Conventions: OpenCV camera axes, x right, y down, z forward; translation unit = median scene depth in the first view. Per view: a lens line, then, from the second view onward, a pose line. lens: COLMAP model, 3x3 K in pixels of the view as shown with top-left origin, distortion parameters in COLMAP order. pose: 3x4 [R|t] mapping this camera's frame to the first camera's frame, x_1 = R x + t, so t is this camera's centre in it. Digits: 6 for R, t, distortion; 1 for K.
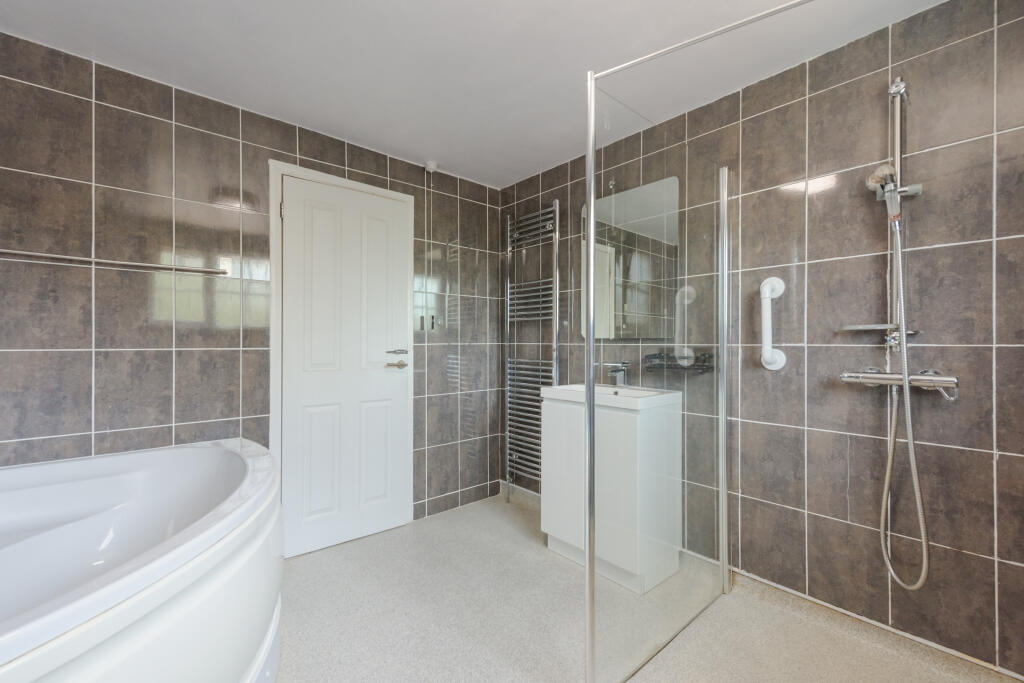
lens RADIAL K [[409.2, 0, 511.3], [0, 409.2, 343.5], [0, 0, 1]] dist [0.003216, -0.000343]
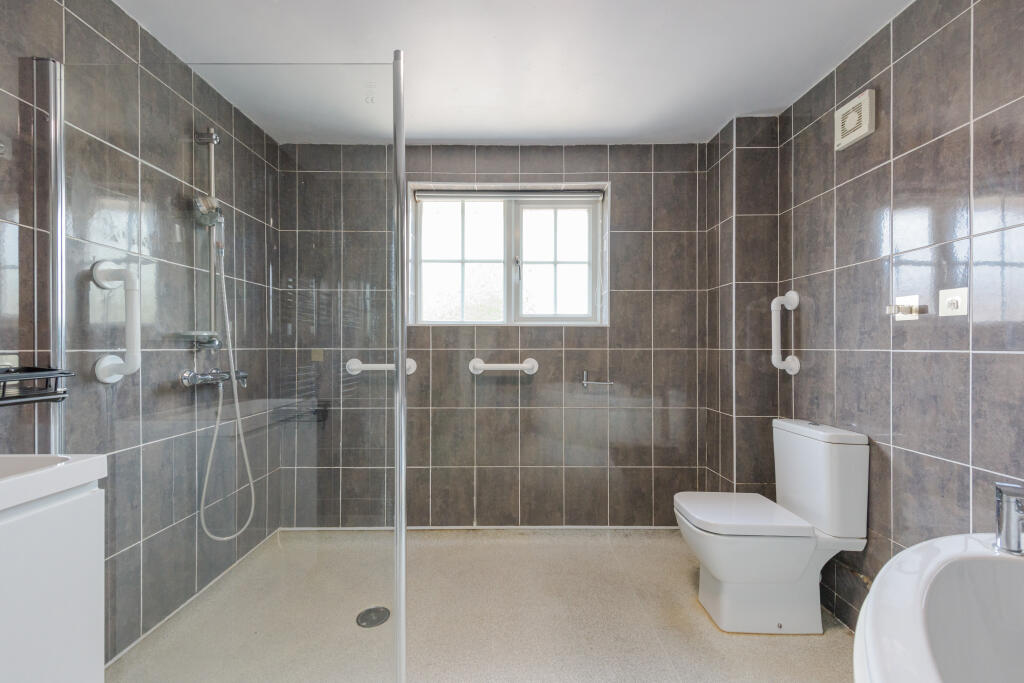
lens RADIAL K [[409.2, 0, 511.3], [0, 409.2, 346.1], [0, 0, 1]] dist [0.003216, -0.000343]
pose [[-0.760442, -0.002152, 0.649402, -0.439900], [-0.006087, 0.999974, -0.003815, -0.005845], [-0.649377, -0.006854, -0.760436, 1.136564]]
